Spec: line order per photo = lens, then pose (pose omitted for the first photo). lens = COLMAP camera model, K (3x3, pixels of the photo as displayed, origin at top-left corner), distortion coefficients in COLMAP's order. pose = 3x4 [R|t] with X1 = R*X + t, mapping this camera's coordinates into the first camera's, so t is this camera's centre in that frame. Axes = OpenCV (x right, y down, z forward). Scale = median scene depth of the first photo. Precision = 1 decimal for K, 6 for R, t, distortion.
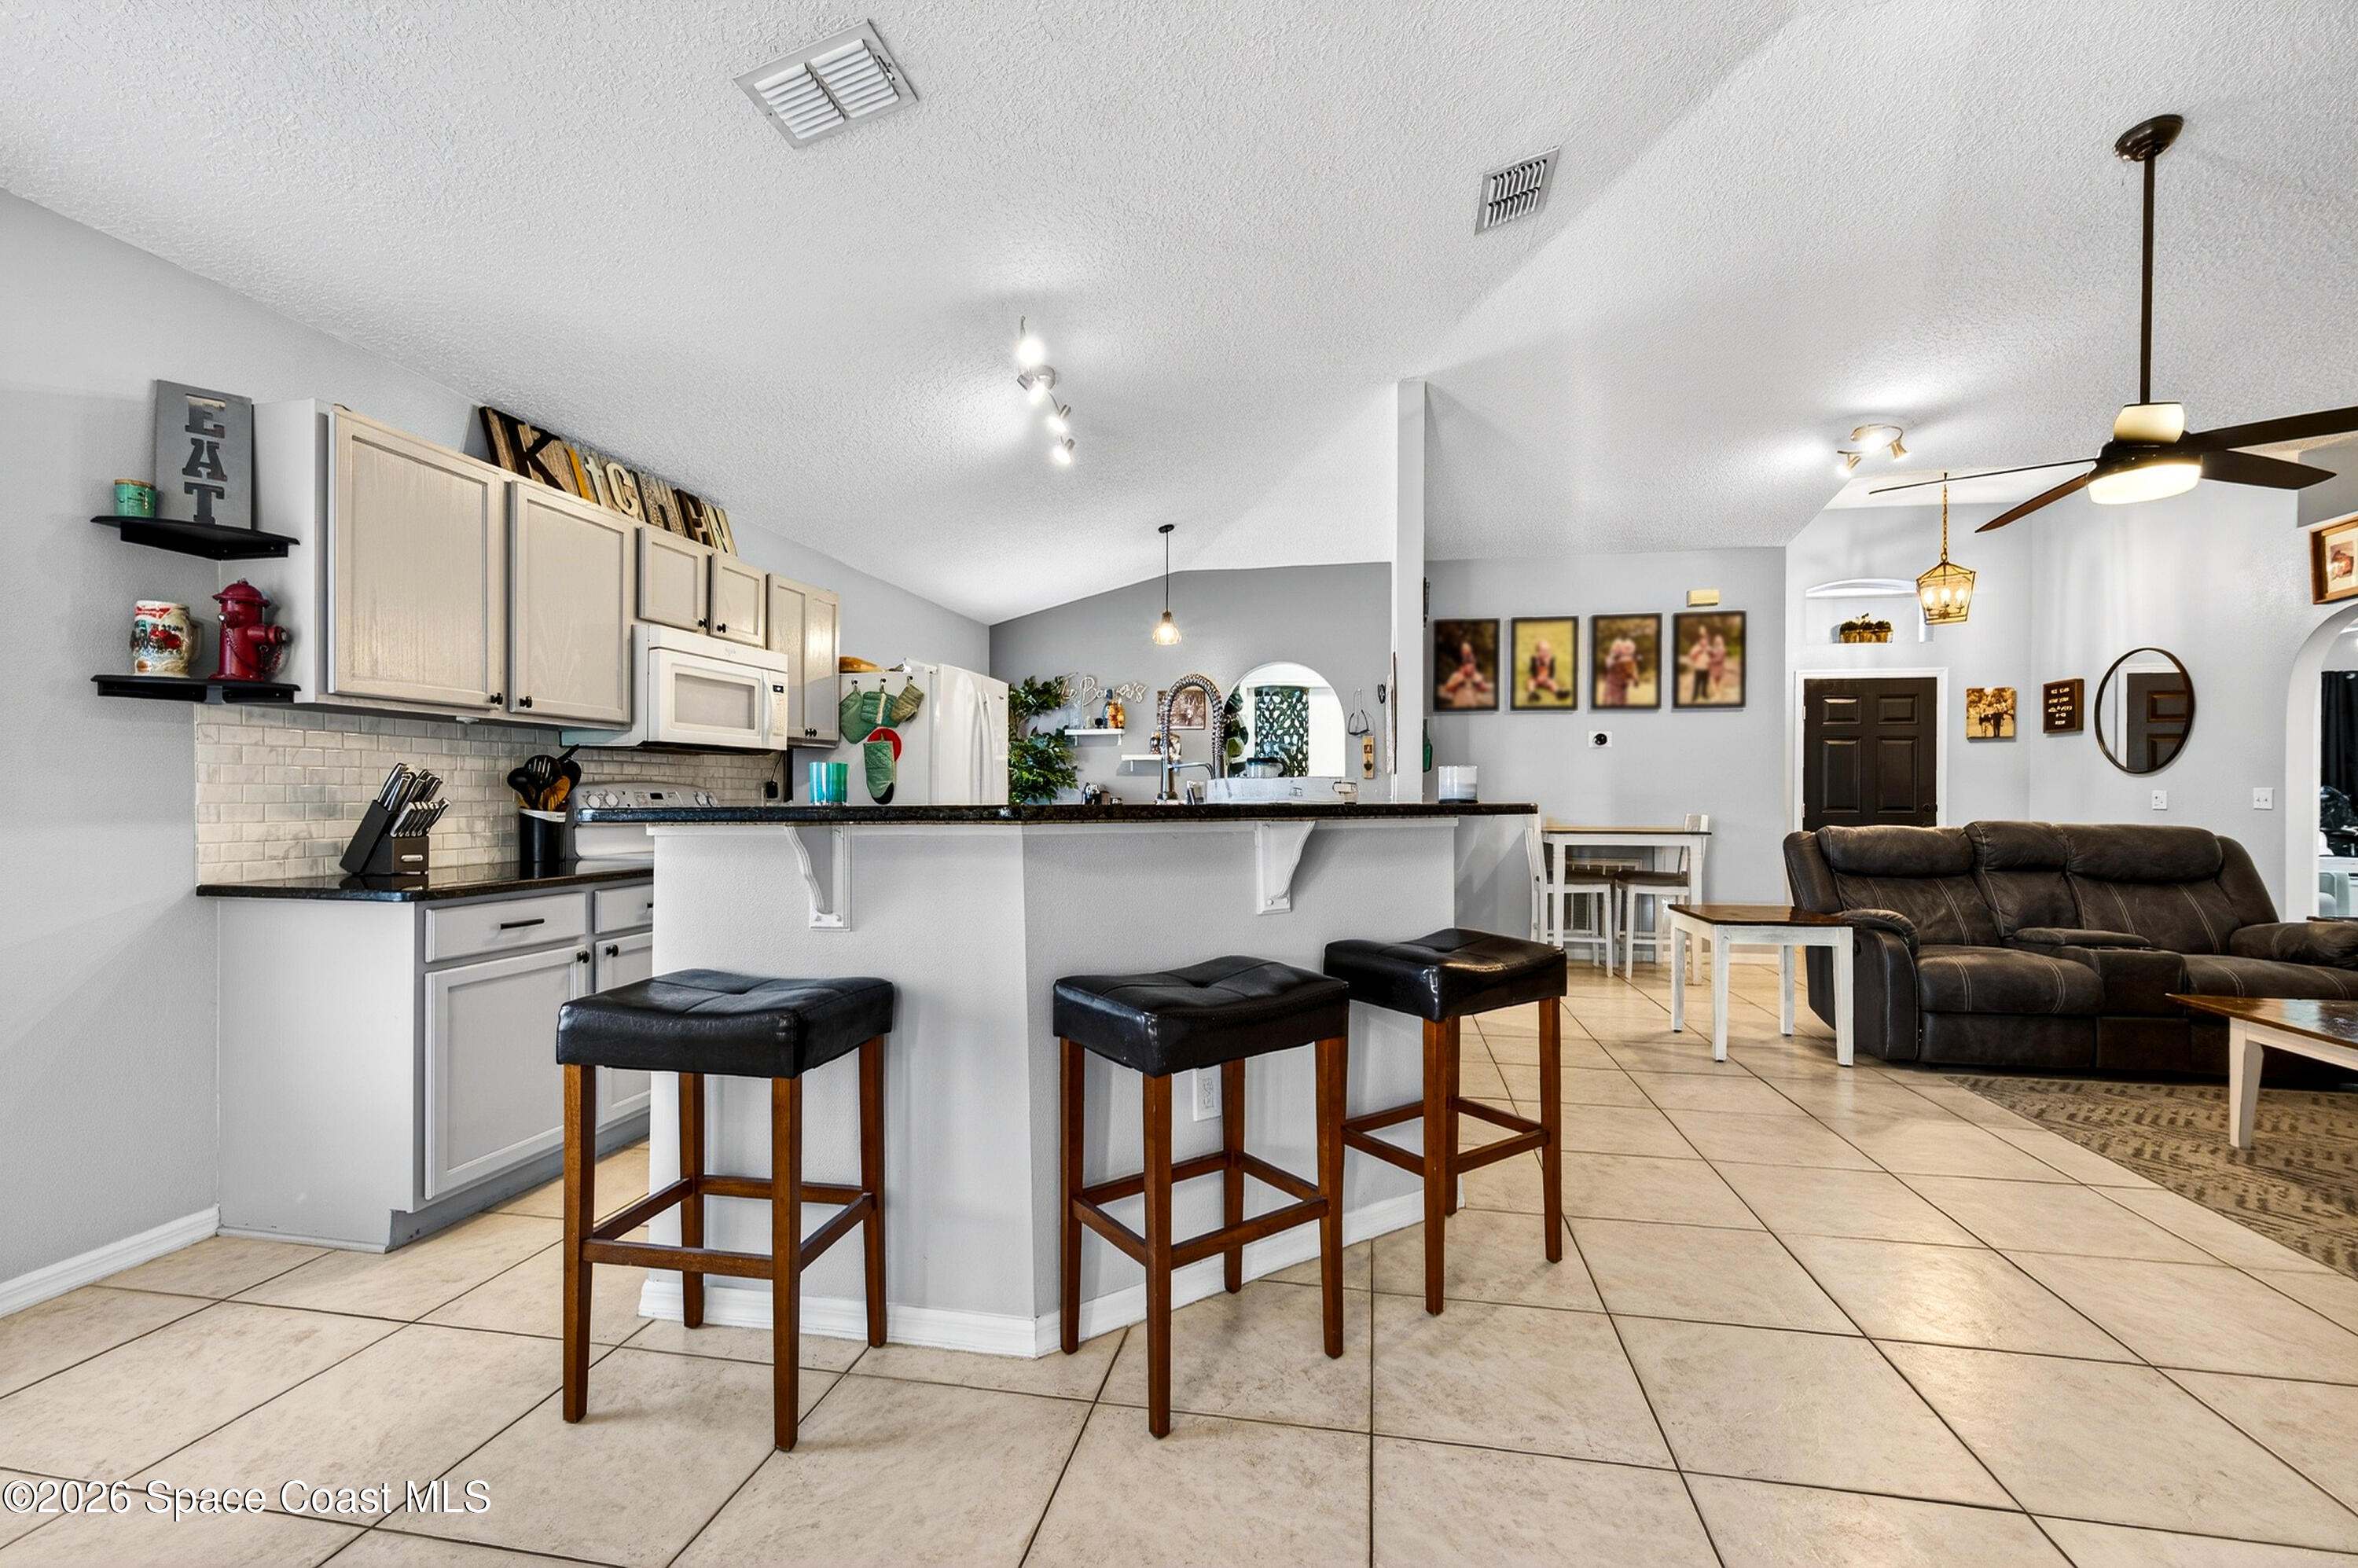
lens RADIAL K [[977.3, 0, 1189.6], [0, 977.3, 796.4], [0, 0, 1]] dist [-0.001951, 0.001246]
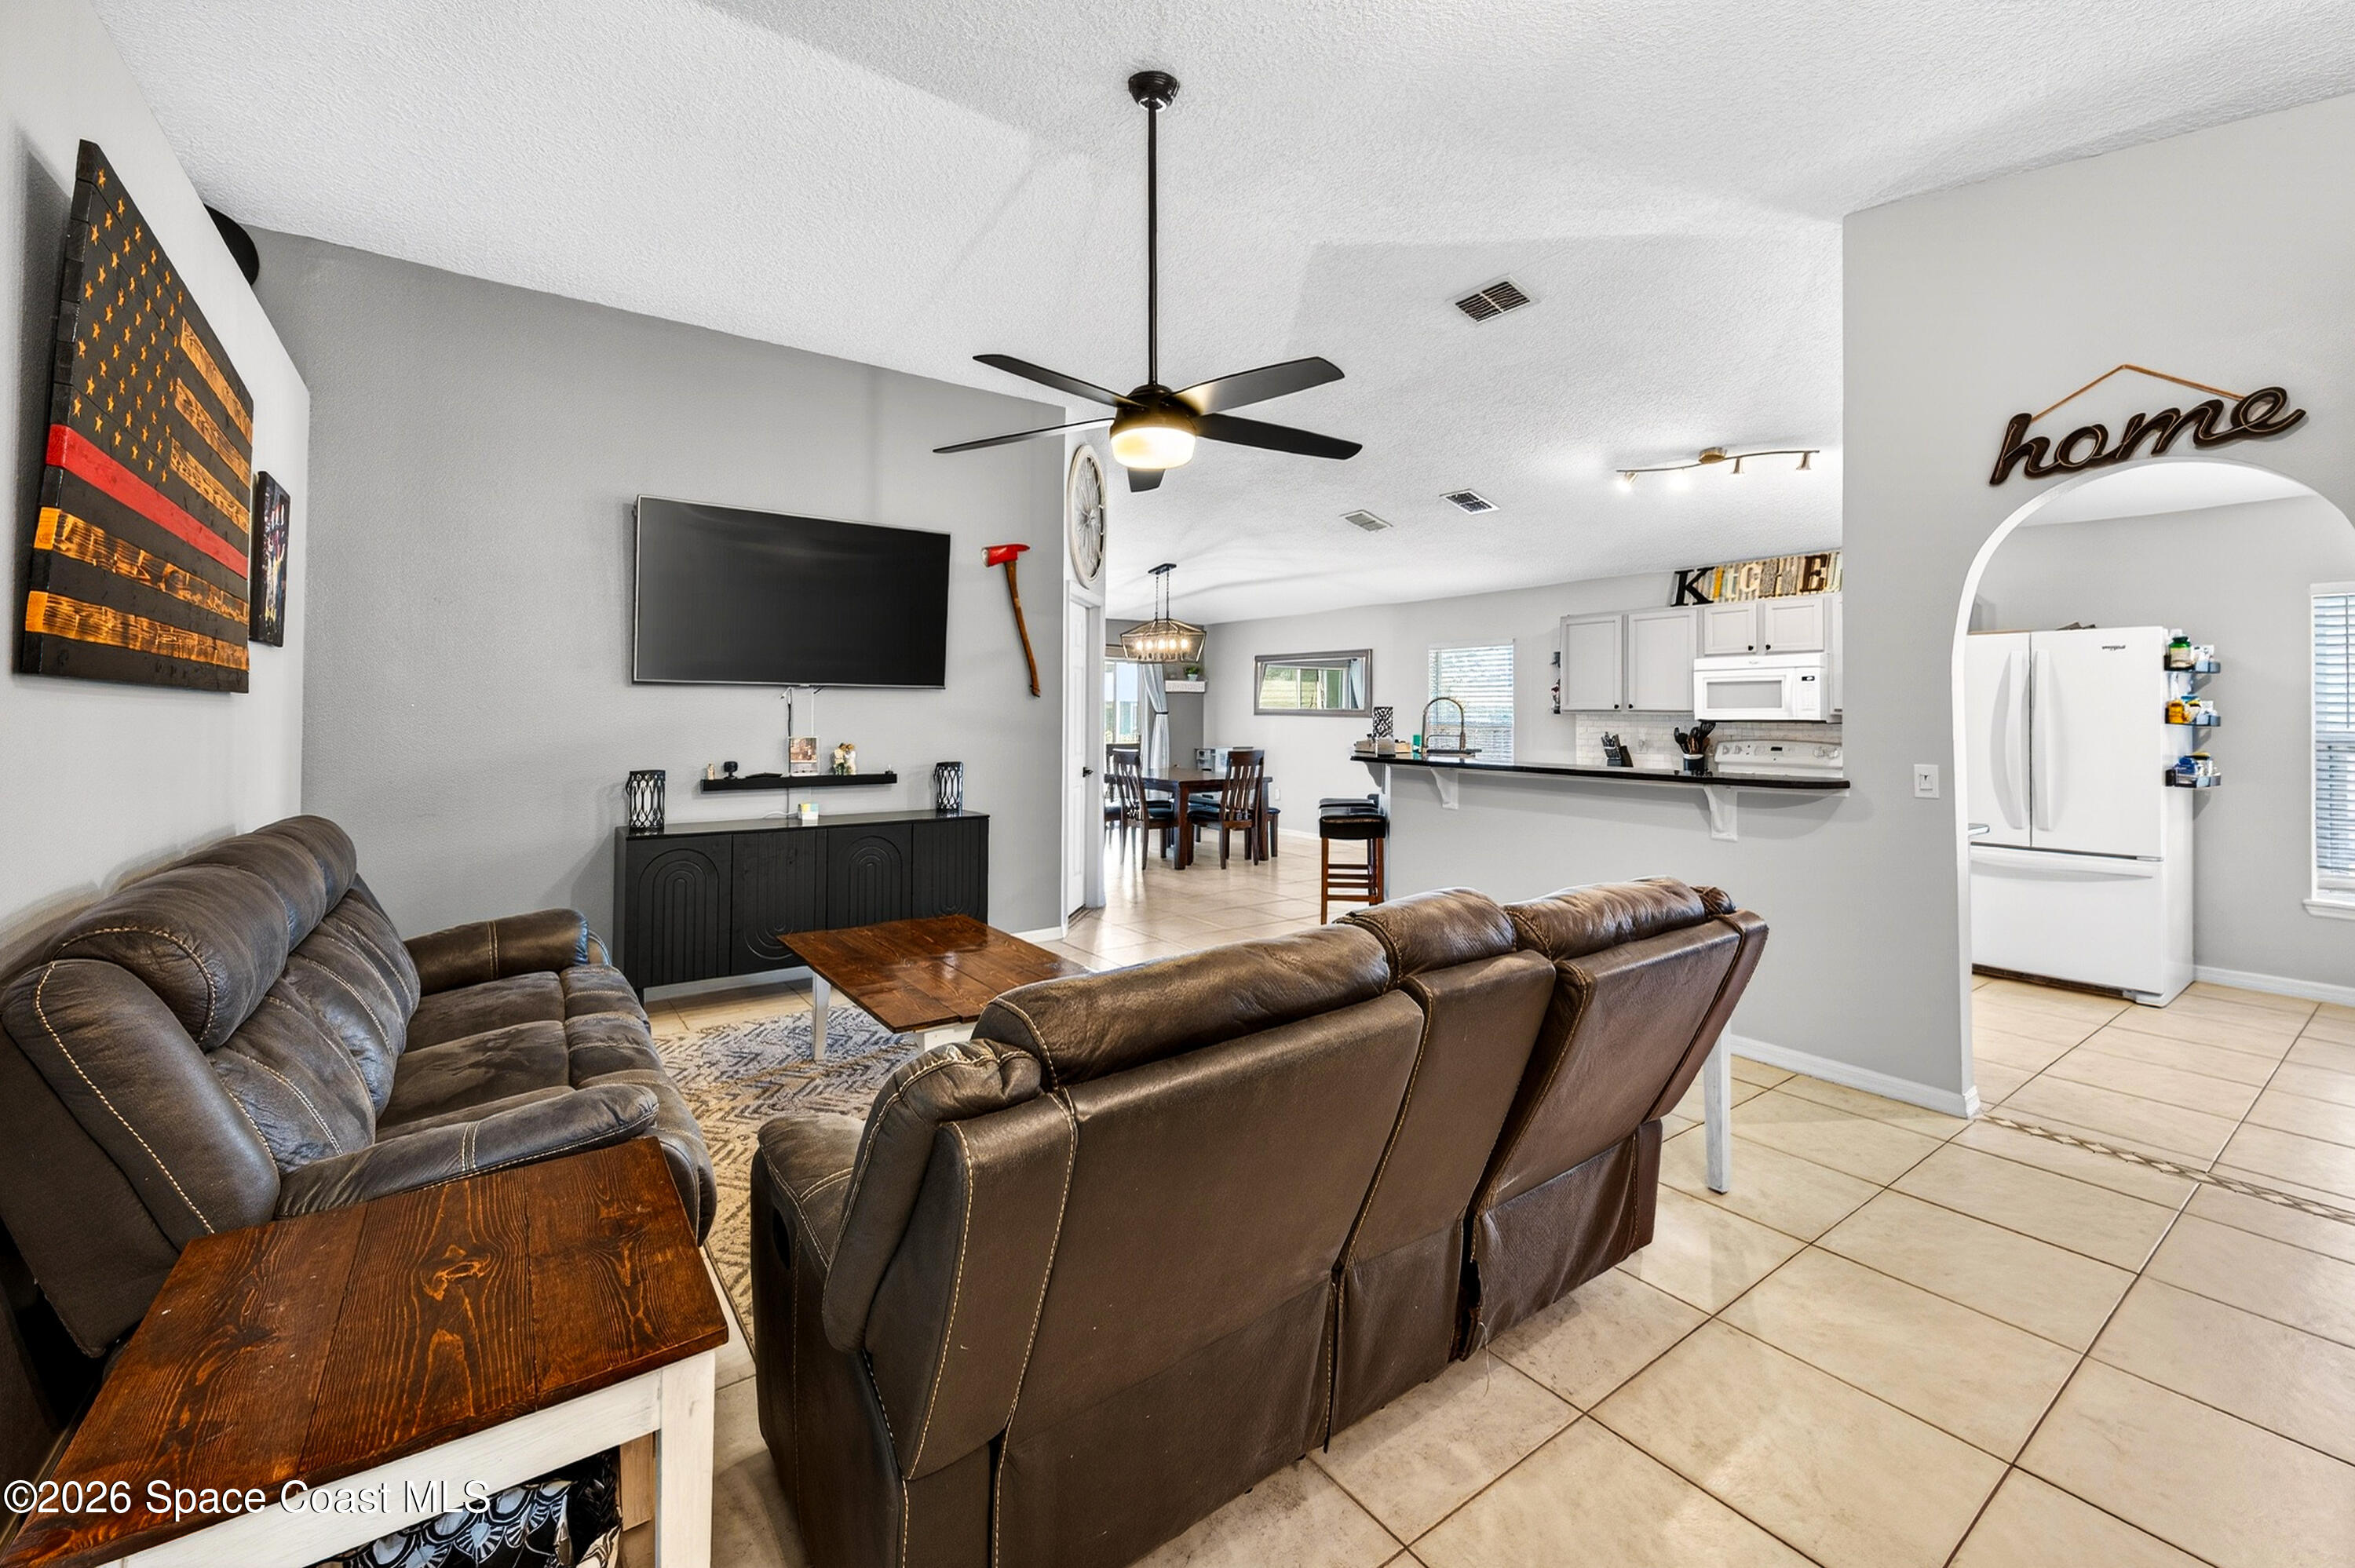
lens RADIAL K [[959.4, 0, 1170.0], [0, 959.4, 698.6], [0, 0, 1]] dist [0.003331, -0.001403]
pose [[-0.686656, -0.021301, -0.726670, 0.840012], [-0.010678, 0.999758, -0.019216, -0.027693], [0.726904, -0.005435, -0.686718, 0.844612]]
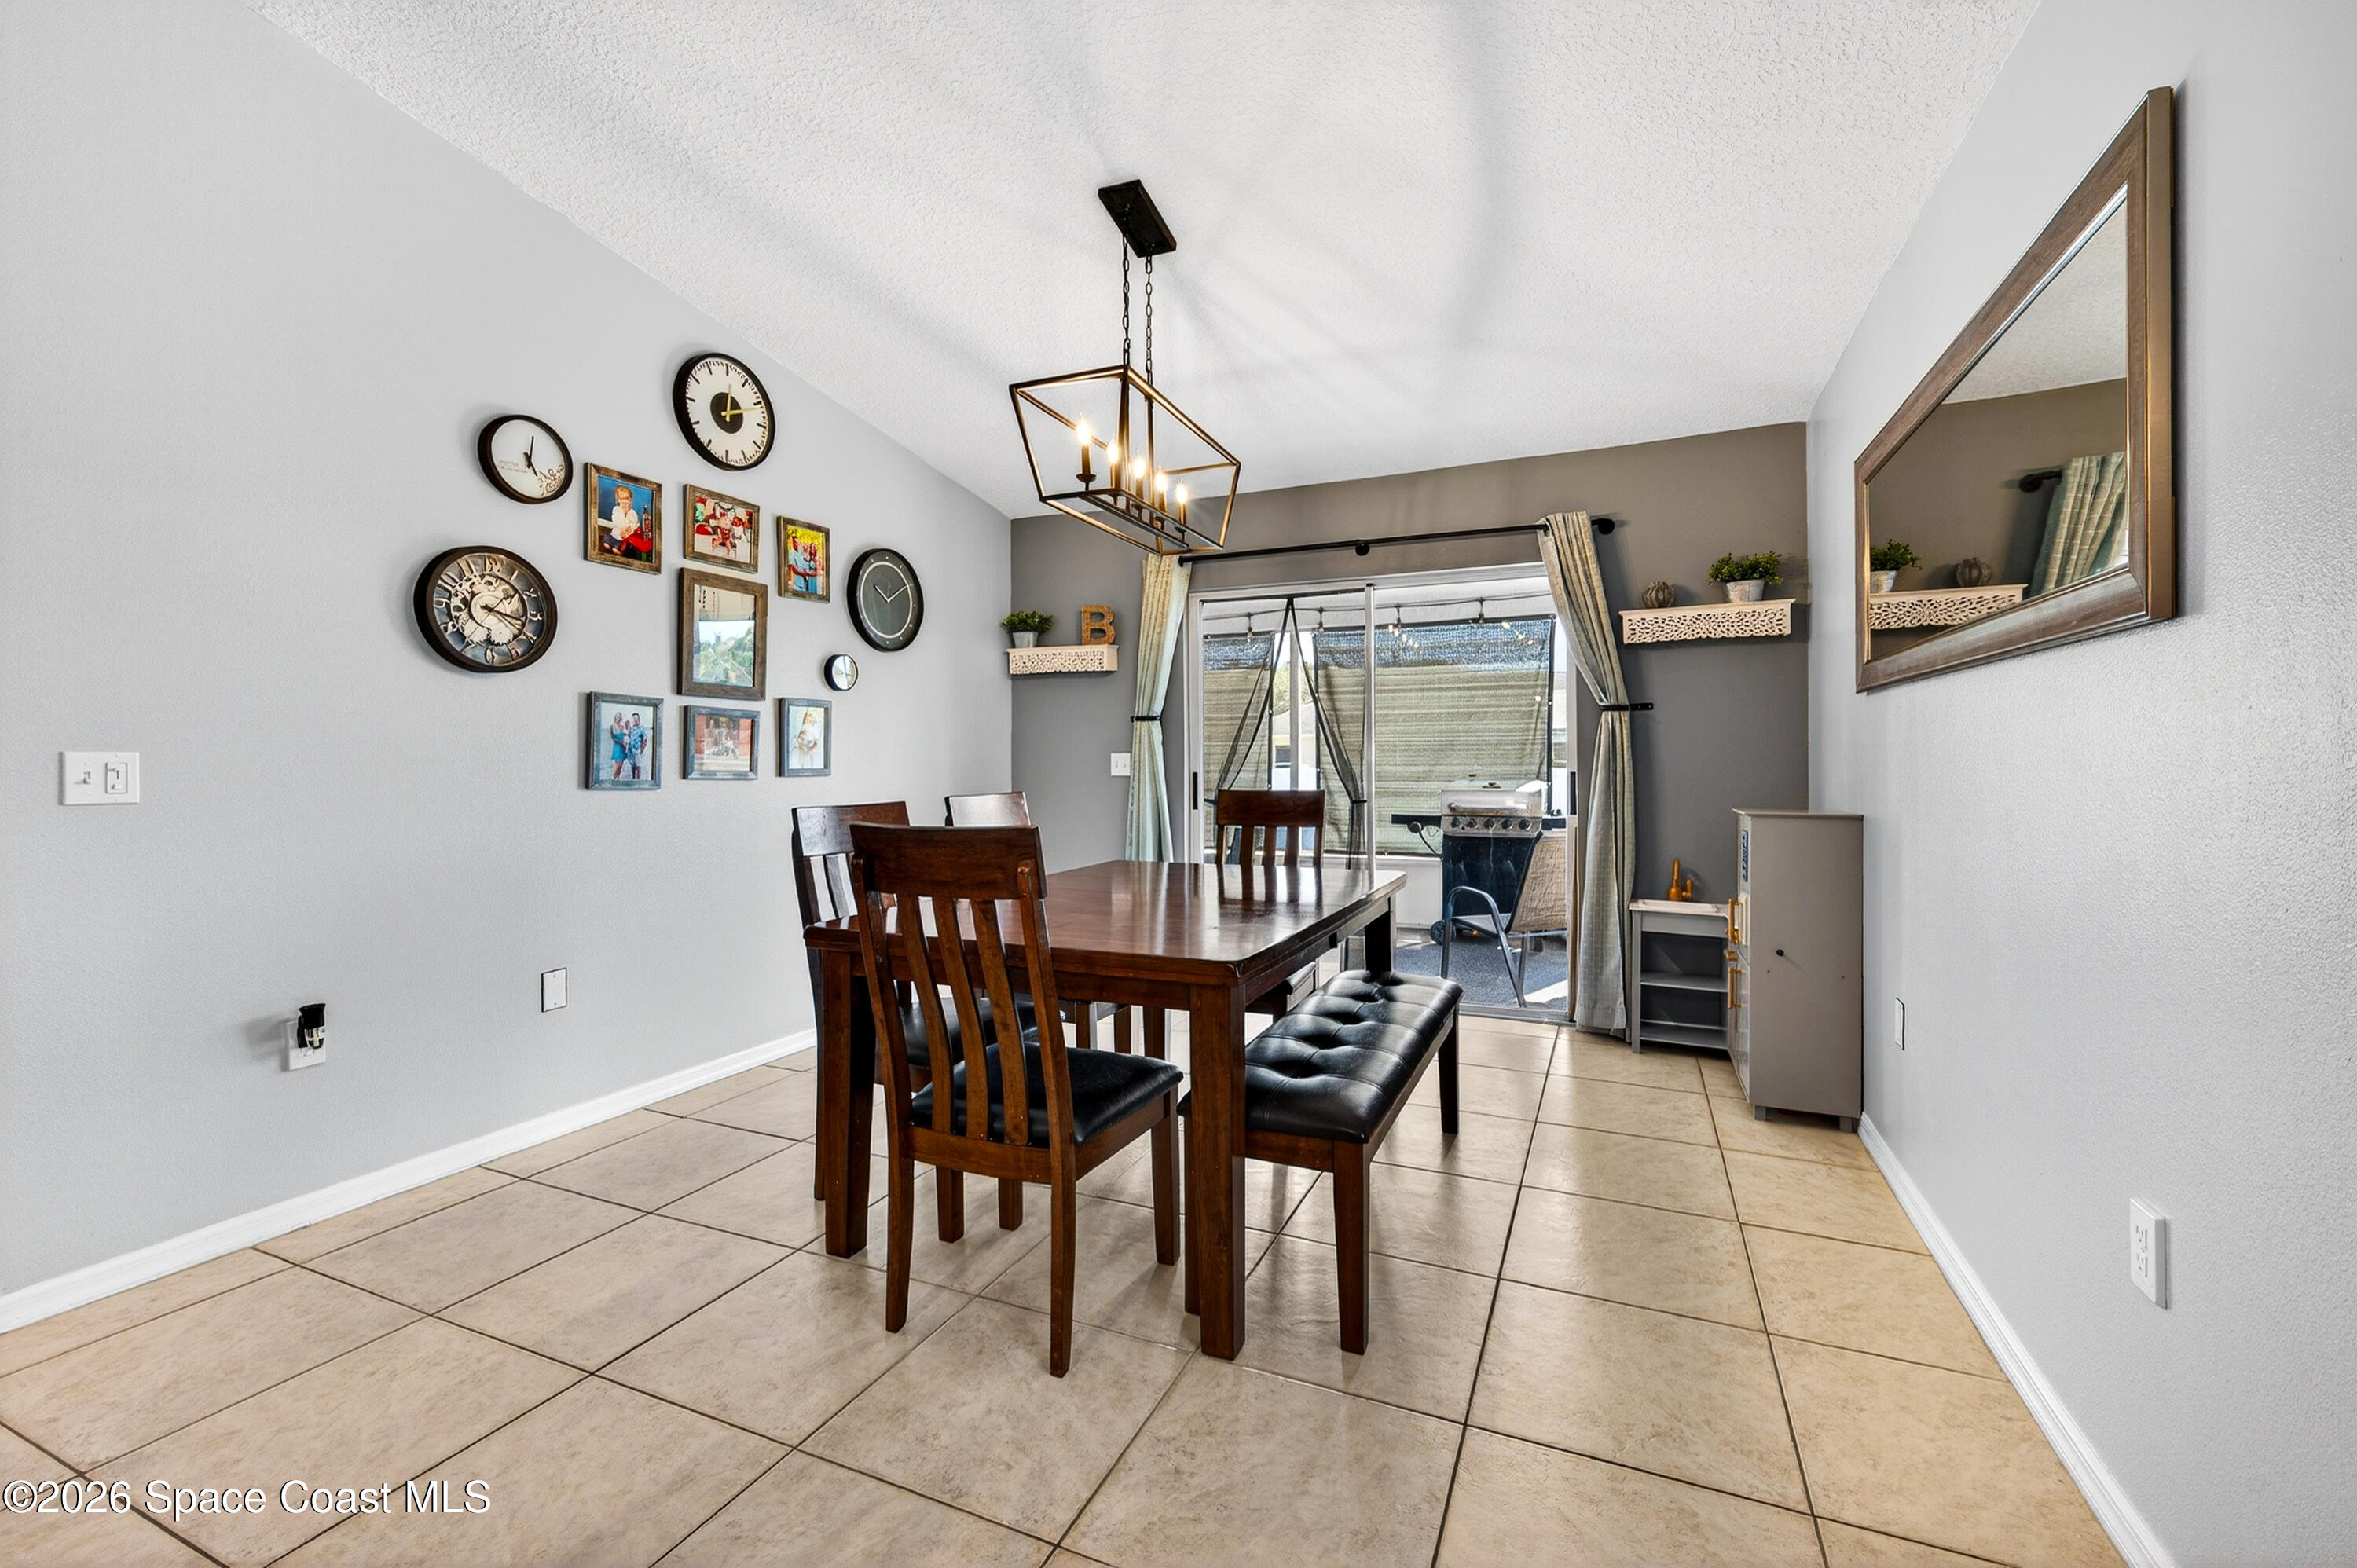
lens RADIAL K [[976.8, 0, 1192.2], [0, 976.8, 760.9], [0, 0, 1]] dist [-0.001951, 0.001246]
pose [[-0.974173, 0.002308, 0.225792, -0.305547], [0.002239, 0.999997, -0.000561, -0.001009], [-0.225793, -0.000041, -0.974175, 0.286628]]
